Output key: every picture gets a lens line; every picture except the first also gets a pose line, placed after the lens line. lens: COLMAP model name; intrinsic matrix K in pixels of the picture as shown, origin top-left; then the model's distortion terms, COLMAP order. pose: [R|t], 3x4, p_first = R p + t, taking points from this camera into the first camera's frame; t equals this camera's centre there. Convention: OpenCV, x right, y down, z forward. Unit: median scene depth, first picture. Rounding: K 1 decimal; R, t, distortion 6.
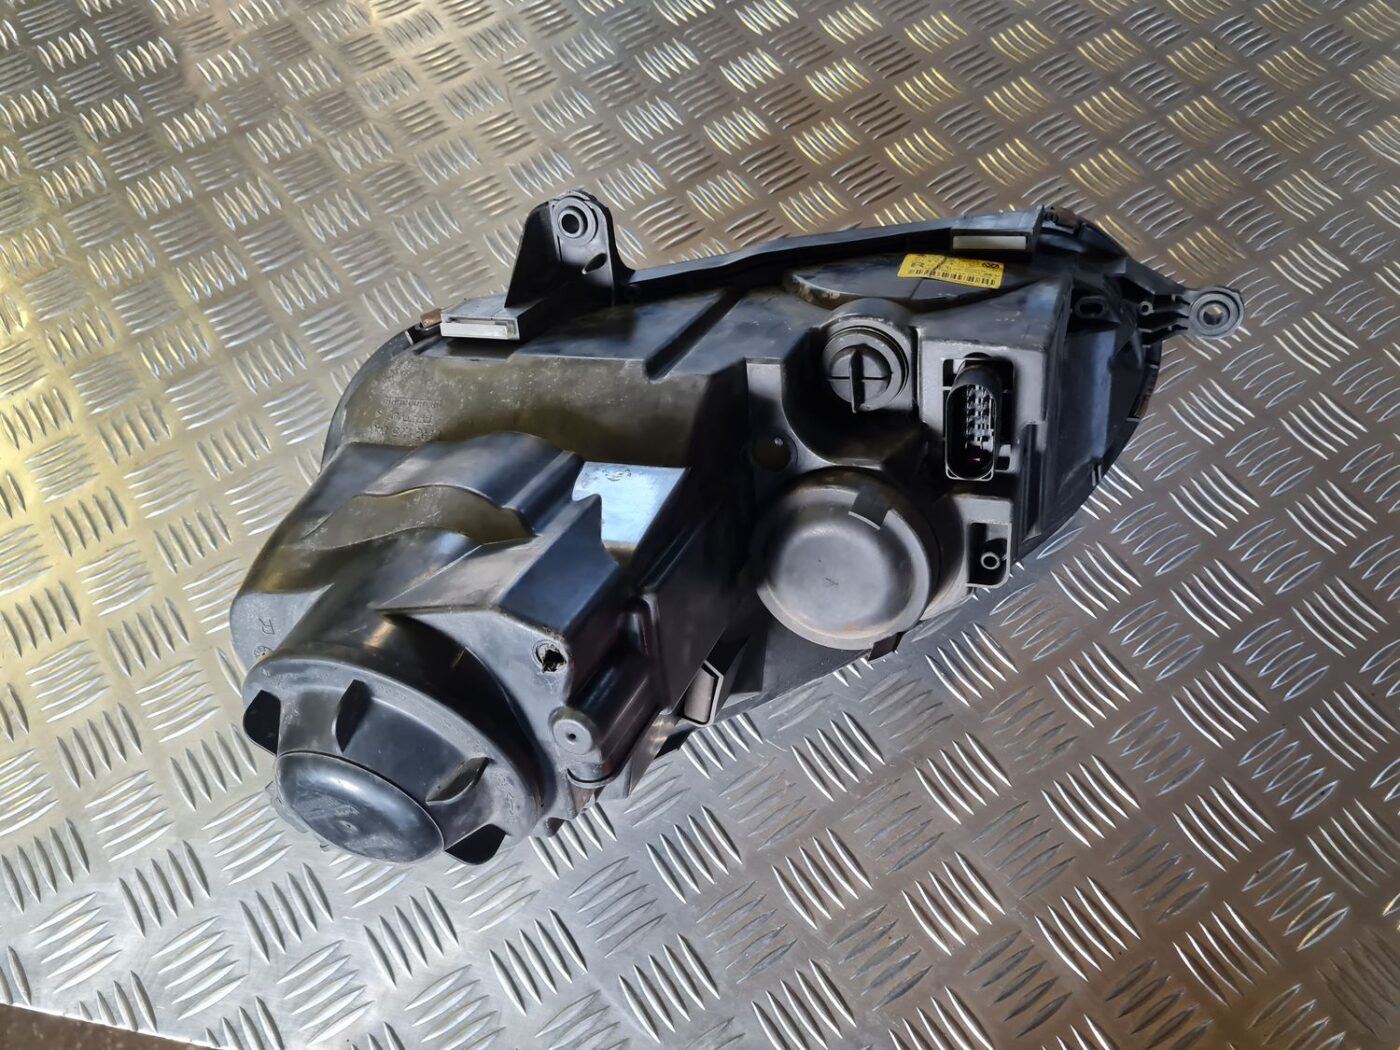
lens RADIAL K [[1073.0, 0, 700.4], [0, 1073.0, 541.3], [0, 0, 1]] dist [-0.007878, -0.004303]
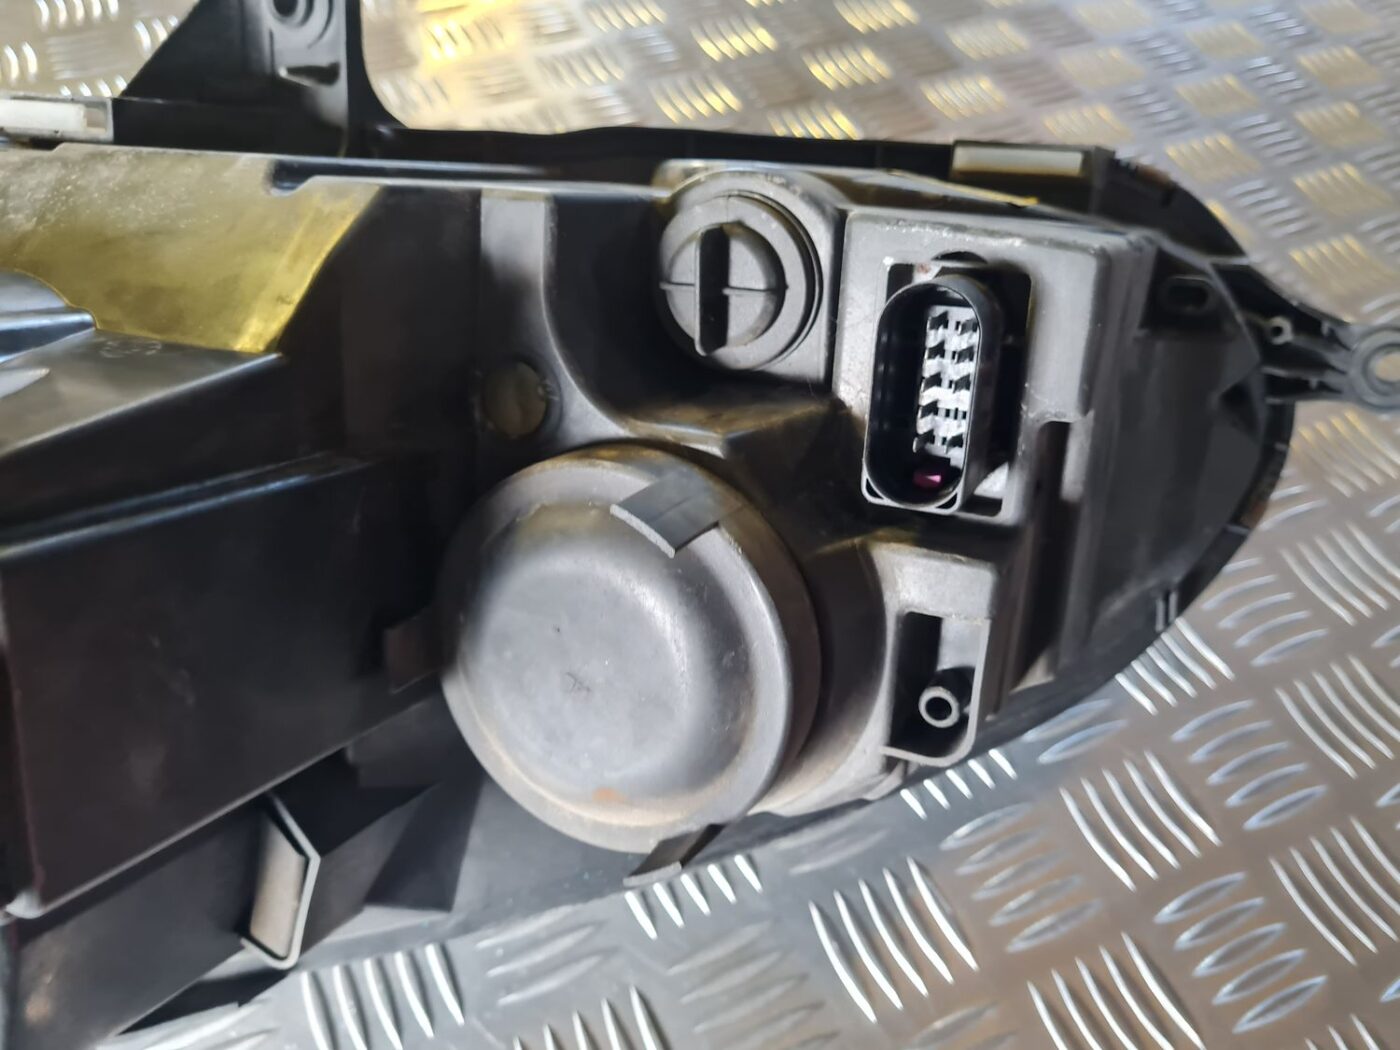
lens RADIAL K [[1073.0, 0, 712.2], [0, 1073.0, 554.3], [0, 0, 1]] dist [-0.007878, -0.004303]
pose [[0.985492, 0.167966, -0.024330, 0.175145], [-0.169411, 0.964901, -0.200664, 0.064808], [-0.010229, 0.201875, 0.979358, 0.534482]]
